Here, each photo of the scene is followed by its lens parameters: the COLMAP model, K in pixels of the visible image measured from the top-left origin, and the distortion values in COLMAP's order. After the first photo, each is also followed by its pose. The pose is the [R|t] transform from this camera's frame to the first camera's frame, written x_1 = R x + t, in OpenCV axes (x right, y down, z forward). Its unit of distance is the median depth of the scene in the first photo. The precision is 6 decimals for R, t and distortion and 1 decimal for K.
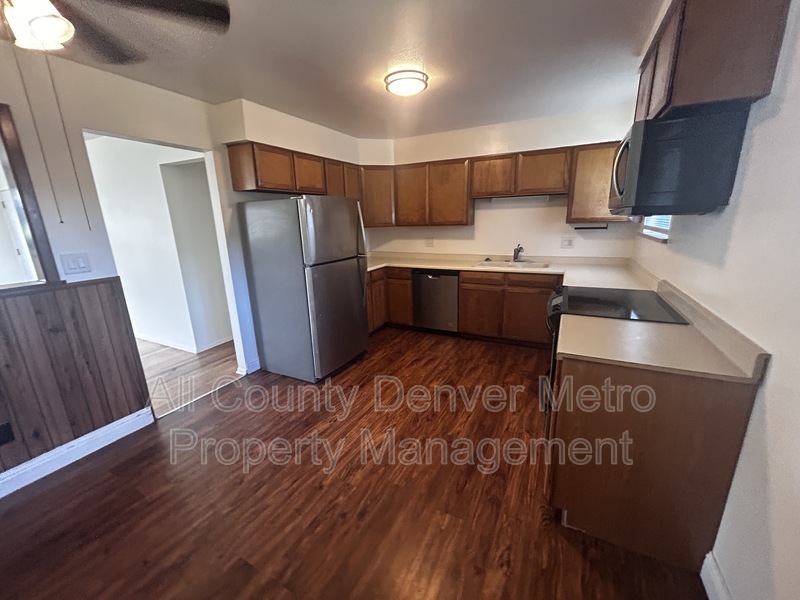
lens RADIAL K [[323.5, 0, 400.4], [0, 323.5, 299.6], [0, 0, 1]] dist [-0.000460, -0.000048]
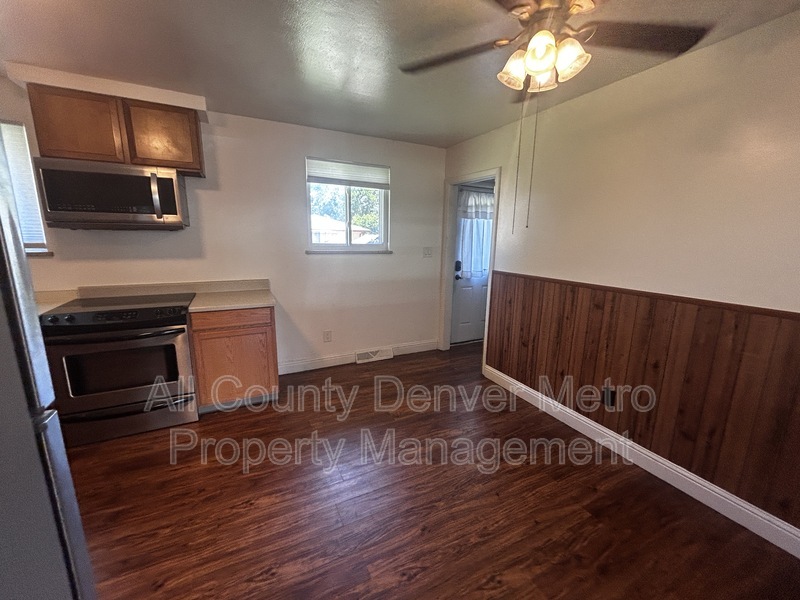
lens RADIAL K [[323.5, 0, 400.4], [0, 323.5, 299.6], [0, 0, 1]] dist [-0.000460, -0.000048]
pose [[-0.807285, -0.098083, 0.581954, -0.479822], [0.152554, 0.917896, 0.366324, -0.169470], [-0.570104, 0.384508, -0.726041, 0.775808]]
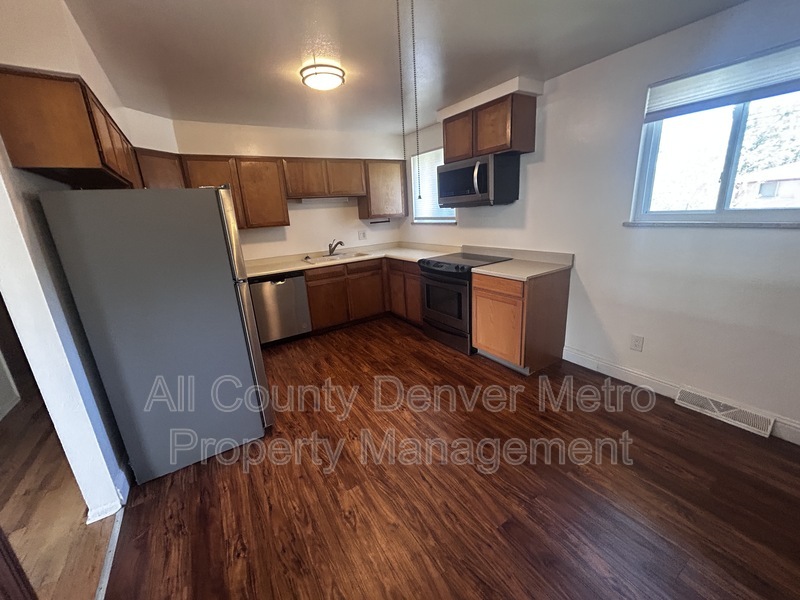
lens RADIAL K [[323.5, 0, 400.4], [0, 323.5, 299.6], [0, 0, 1]] dist [-0.000460, -0.000048]
pose [[0.504308, -0.235879, 0.830683, -0.566097], [0.258231, 0.959144, 0.115584, -0.044211], [-0.824008, 0.156219, 0.544615, 0.244144]]
